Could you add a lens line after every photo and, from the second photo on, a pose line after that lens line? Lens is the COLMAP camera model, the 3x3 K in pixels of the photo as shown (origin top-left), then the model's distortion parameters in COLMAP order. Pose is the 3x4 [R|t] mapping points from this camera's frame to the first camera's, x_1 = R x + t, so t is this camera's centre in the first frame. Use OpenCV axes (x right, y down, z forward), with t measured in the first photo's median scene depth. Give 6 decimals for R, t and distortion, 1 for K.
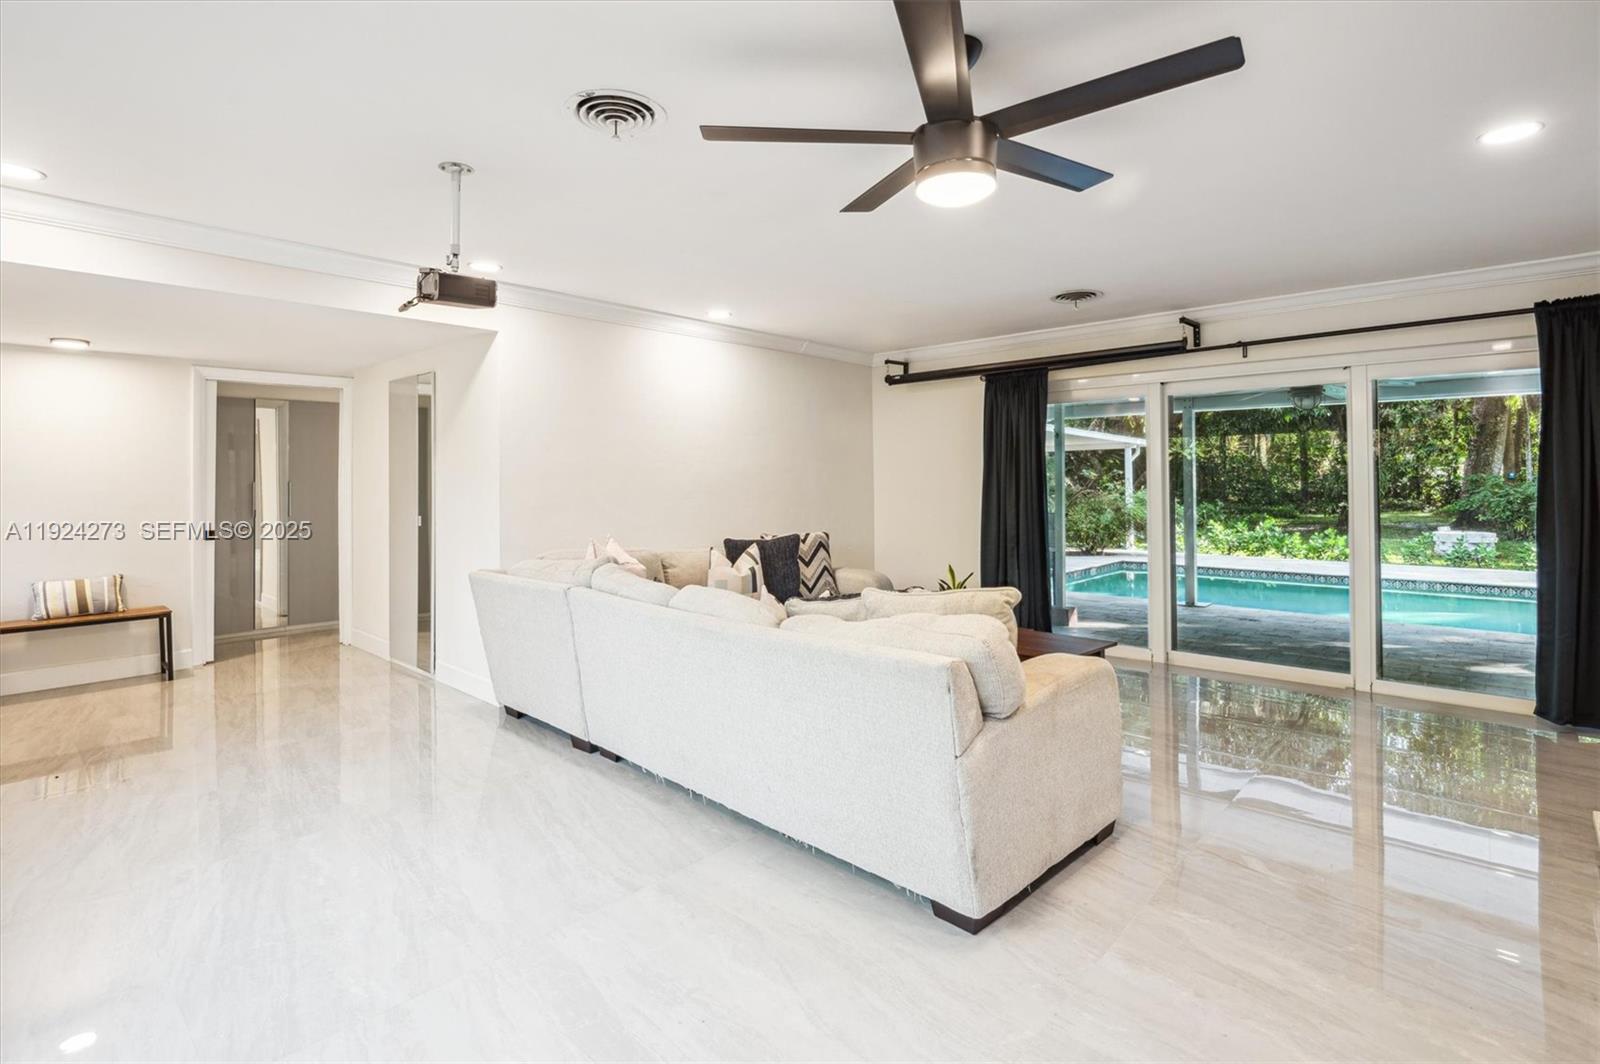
lens RADIAL K [[777.7, 0, 798.6], [0, 777.7, 479.2], [0, 0, 1]] dist [-0.000270, -0.000155]
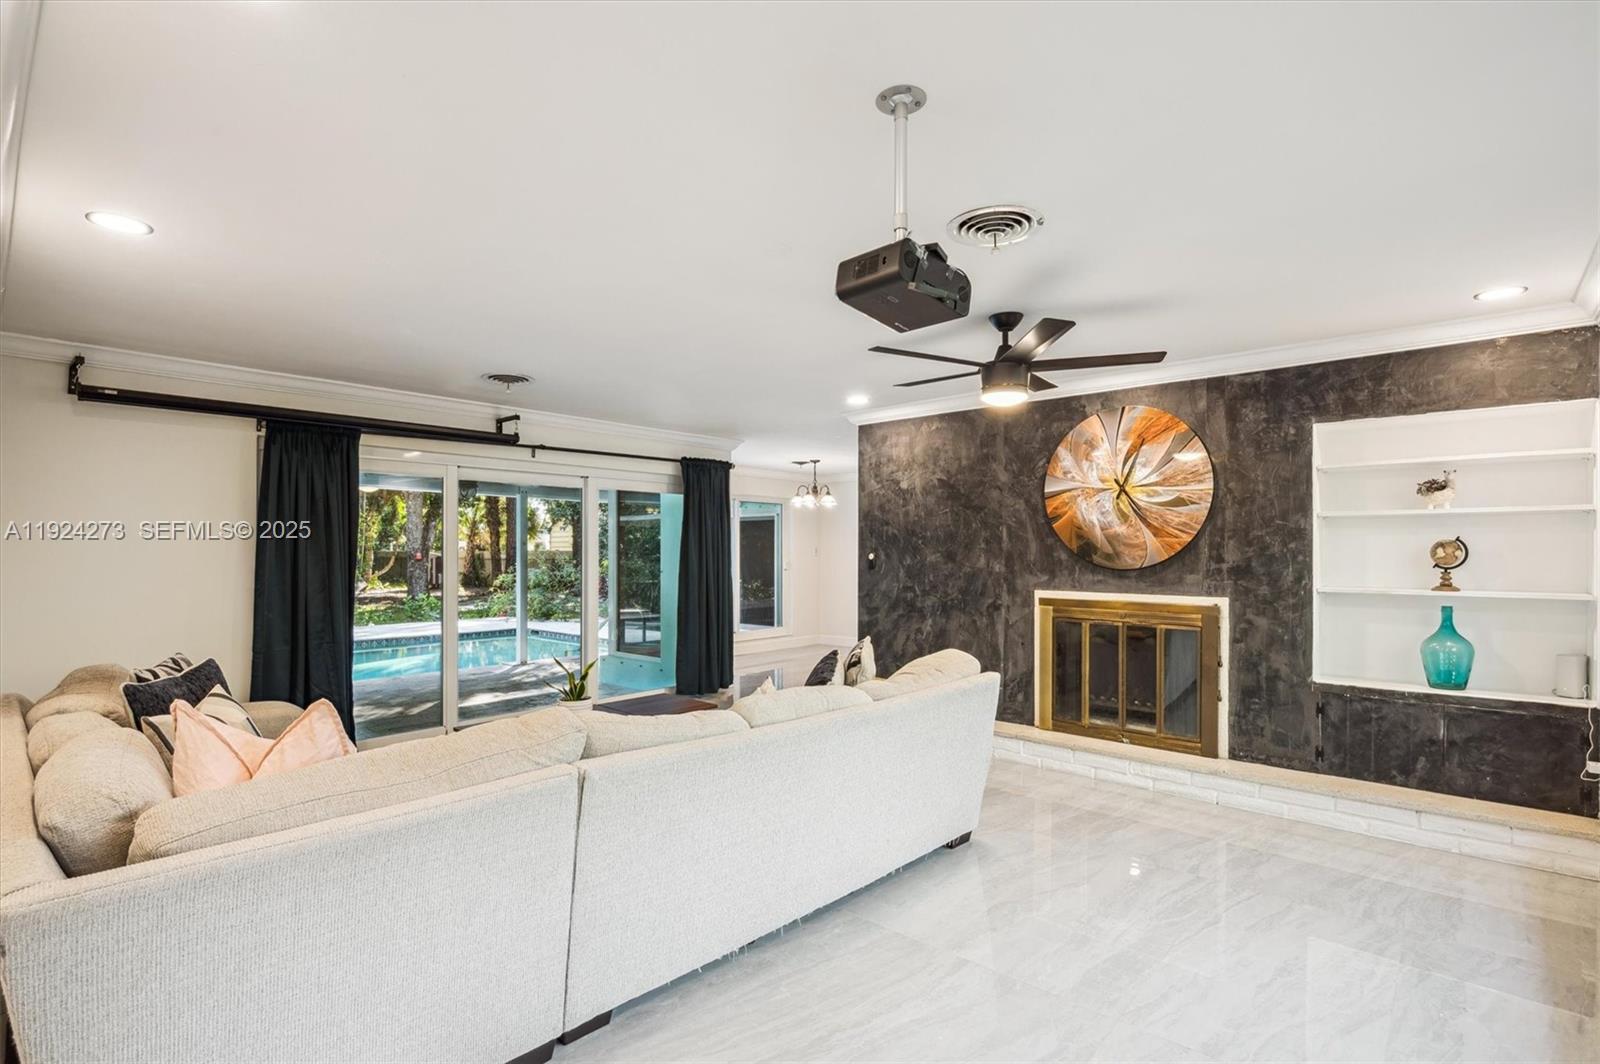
lens RADIAL K [[750.0, 0, 803.5], [0, 750.0, 543.1], [0, 0, 1]] dist [0.000110, 0.000019]
pose [[-0.019438, 0.009284, 0.999768, -0.754205], [-0.005618, 0.999940, -0.009395, -0.018431], [-0.999795, -0.005799, -0.019385, 0.760538]]
